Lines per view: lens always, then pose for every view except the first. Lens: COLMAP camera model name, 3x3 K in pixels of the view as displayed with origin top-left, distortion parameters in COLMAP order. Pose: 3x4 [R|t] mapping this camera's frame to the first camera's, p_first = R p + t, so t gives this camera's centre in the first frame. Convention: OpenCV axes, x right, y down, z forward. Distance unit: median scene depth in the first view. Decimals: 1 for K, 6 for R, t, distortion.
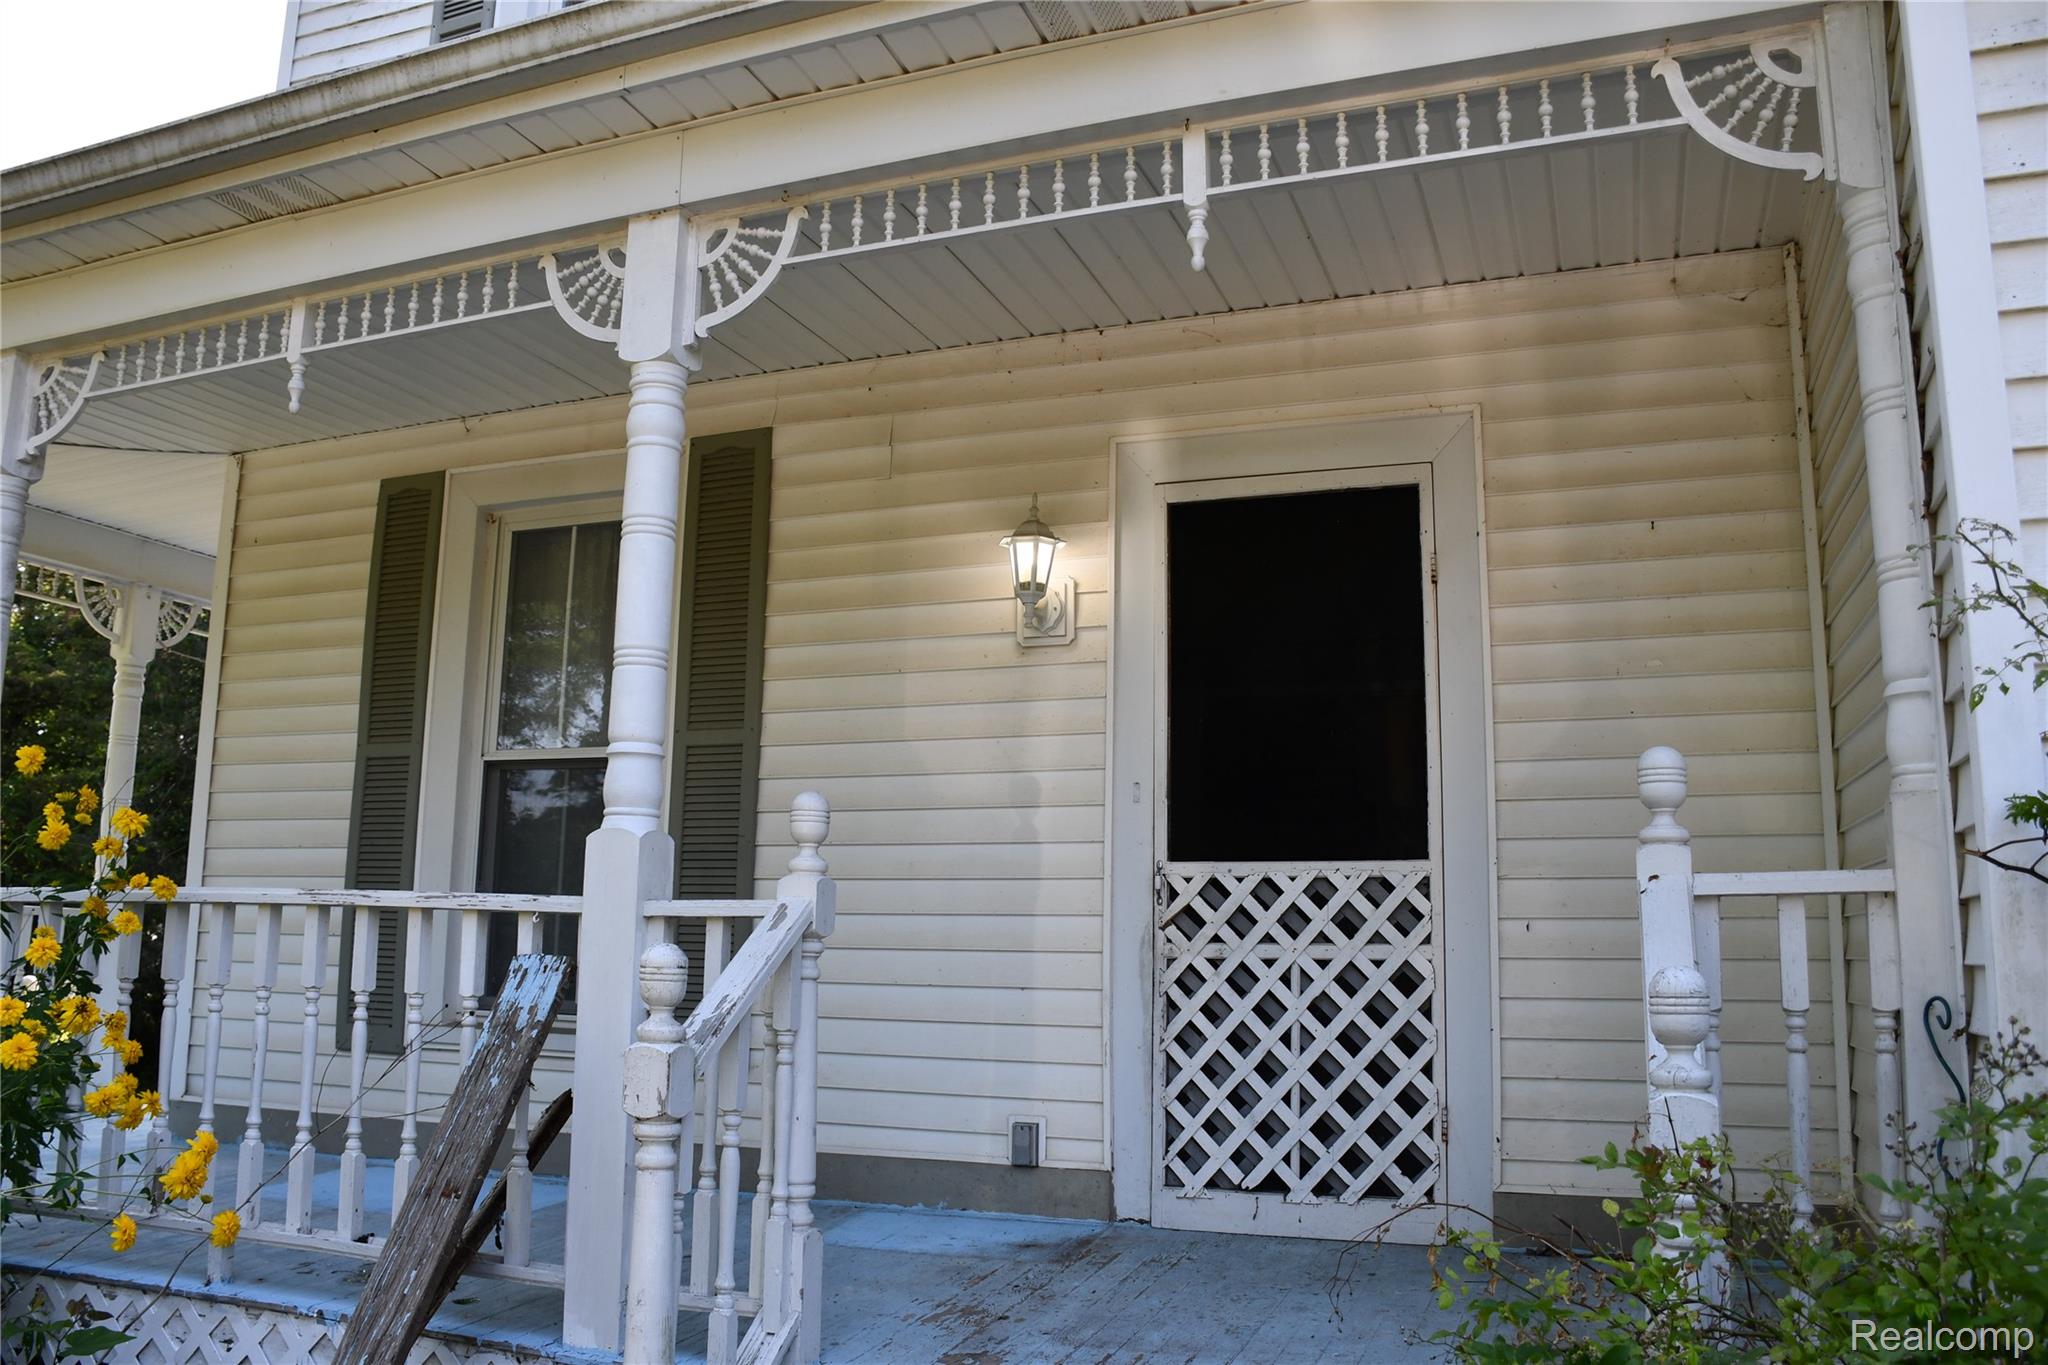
lens RADIAL K [[1622.1, 0, 1011.1], [0, 1622.1, 714.8], [0, 0, 1]] dist [-0.089747, 0.001512]
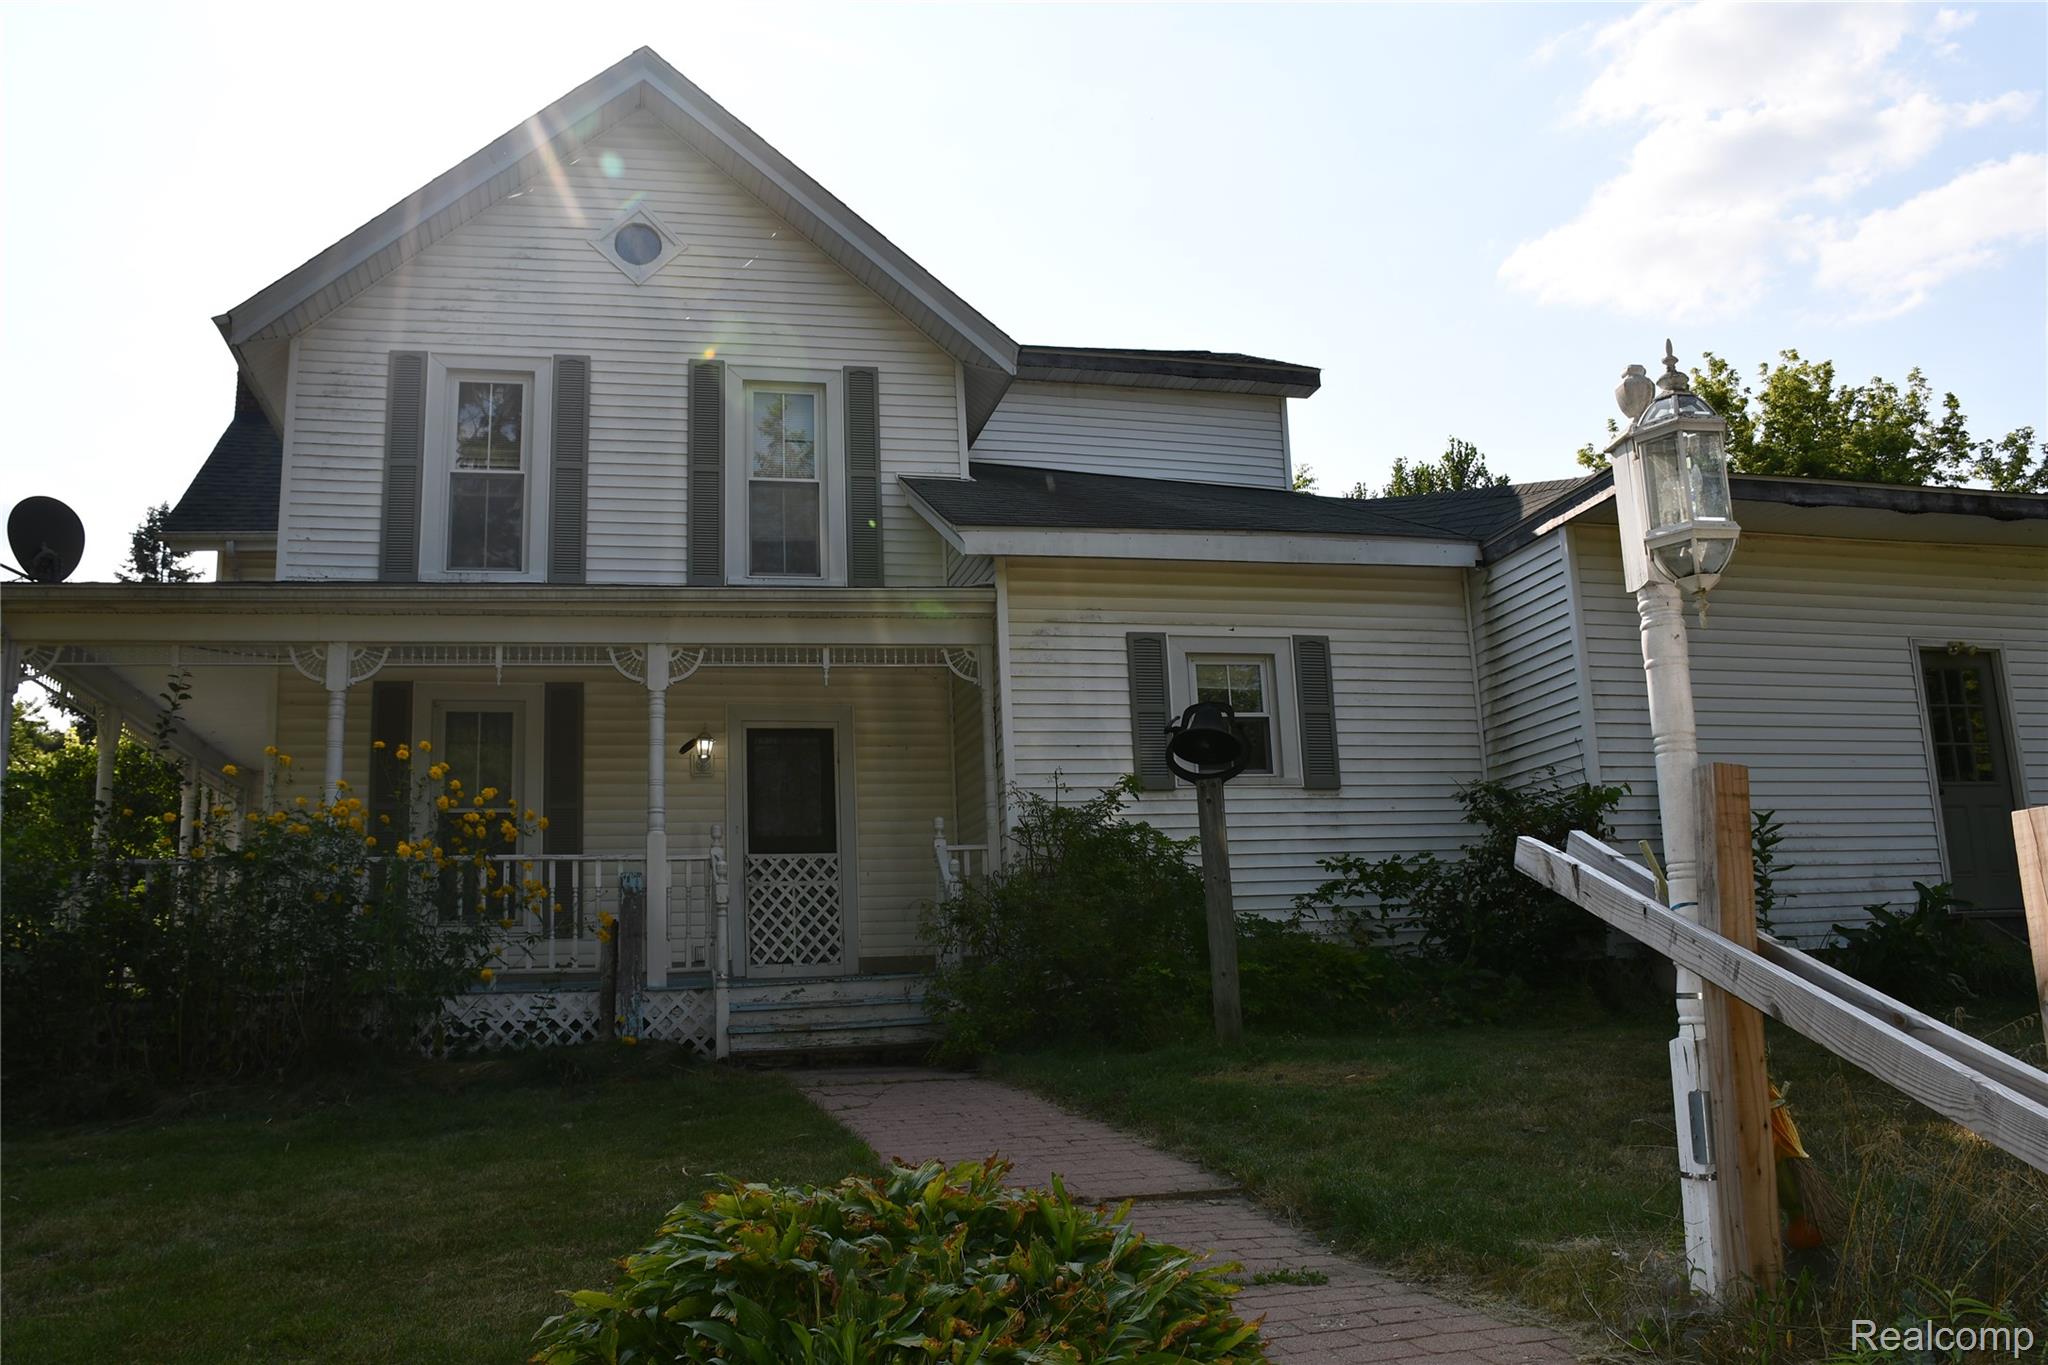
lens RADIAL K [[1622.1, 0, 1021.8], [0, 1622.1, 681.5], [0, 0, 1]] dist [-0.089747, 0.001512]
pose [[0.818611, 0.070568, 0.569997, -1.232071], [-0.030460, 0.996361, -0.079607, -0.000836], [-0.573541, 0.047805, 0.817781, -1.739210]]
